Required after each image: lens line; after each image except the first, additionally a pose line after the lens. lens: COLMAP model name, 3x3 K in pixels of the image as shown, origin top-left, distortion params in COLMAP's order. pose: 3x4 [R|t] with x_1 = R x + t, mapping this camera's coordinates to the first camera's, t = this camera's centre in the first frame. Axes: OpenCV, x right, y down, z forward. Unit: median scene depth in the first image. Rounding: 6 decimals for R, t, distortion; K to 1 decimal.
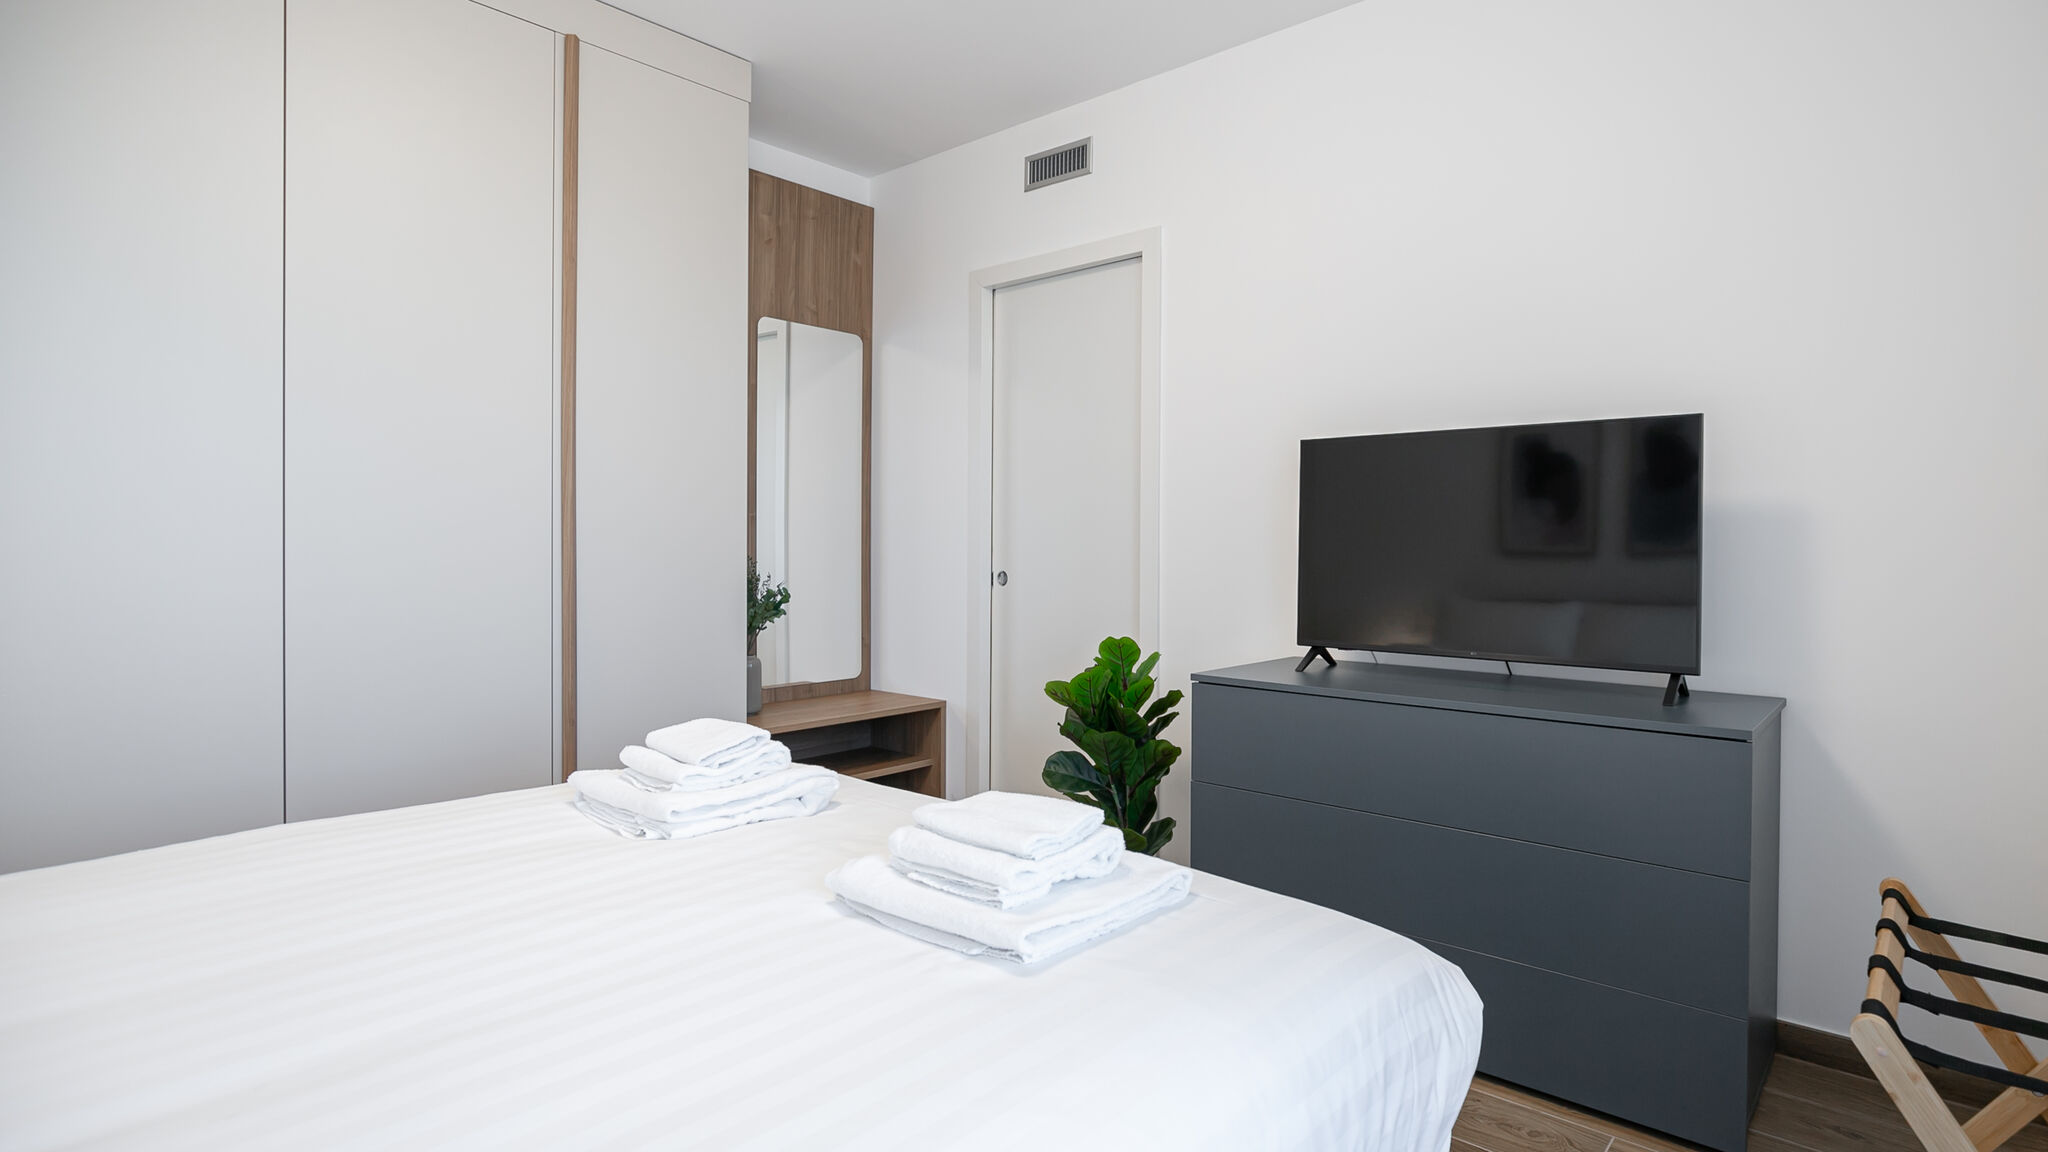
lens RADIAL K [[998.6, 0, 1072.1], [0, 998.6, 570.1], [0, 0, 1]] dist [-0.006588, 0.000043]
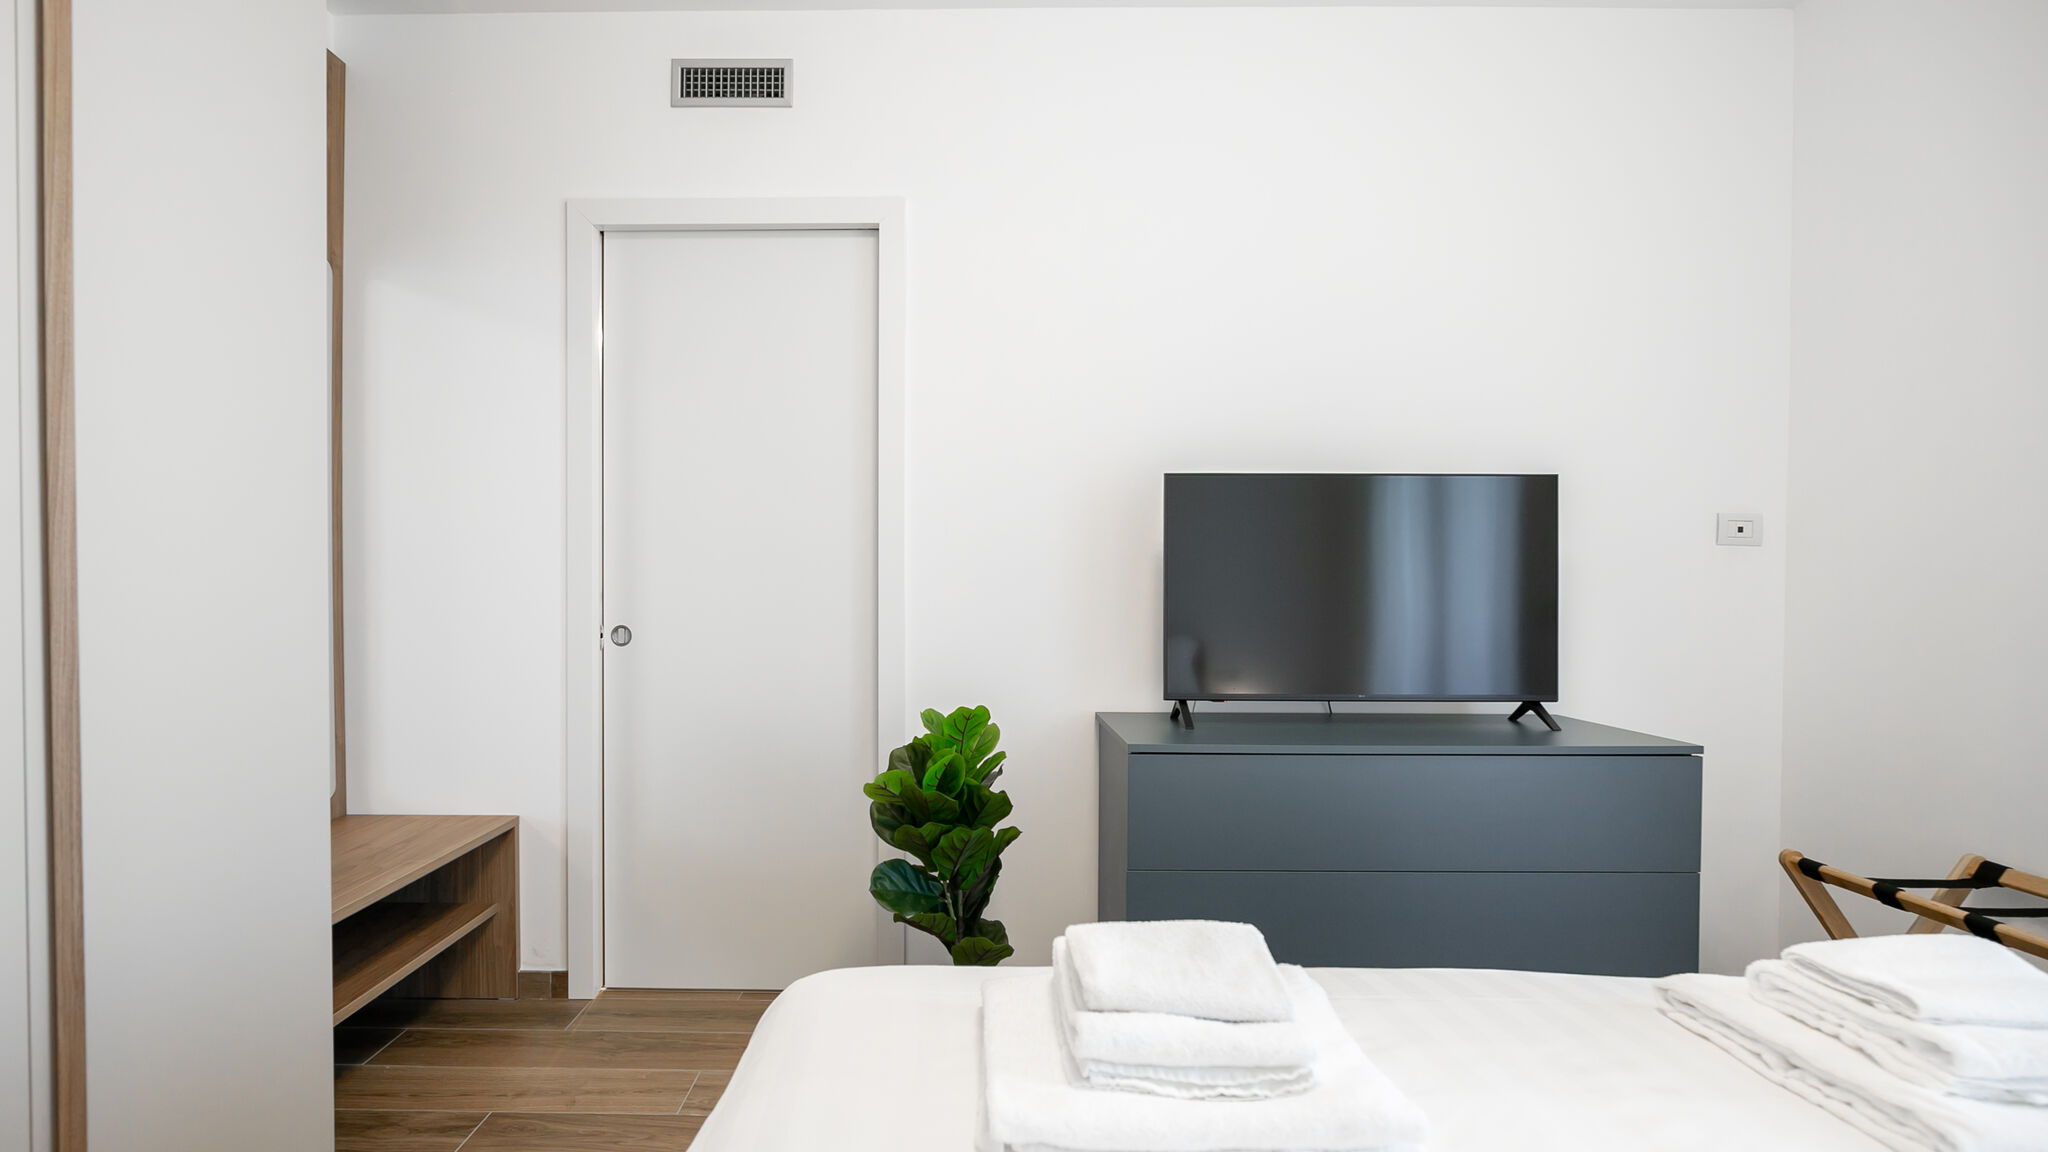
lens RADIAL K [[1024.7, 0, 875.0], [0, 1024.7, 623.4], [0, 0, 1]] dist [-0.002892, -0.000139]
pose [[0.781852, -0.027766, 0.622845, -0.398429], [0.019696, 0.999609, 0.019838, -0.012867], [-0.623152, -0.003243, 0.782094, 0.312712]]
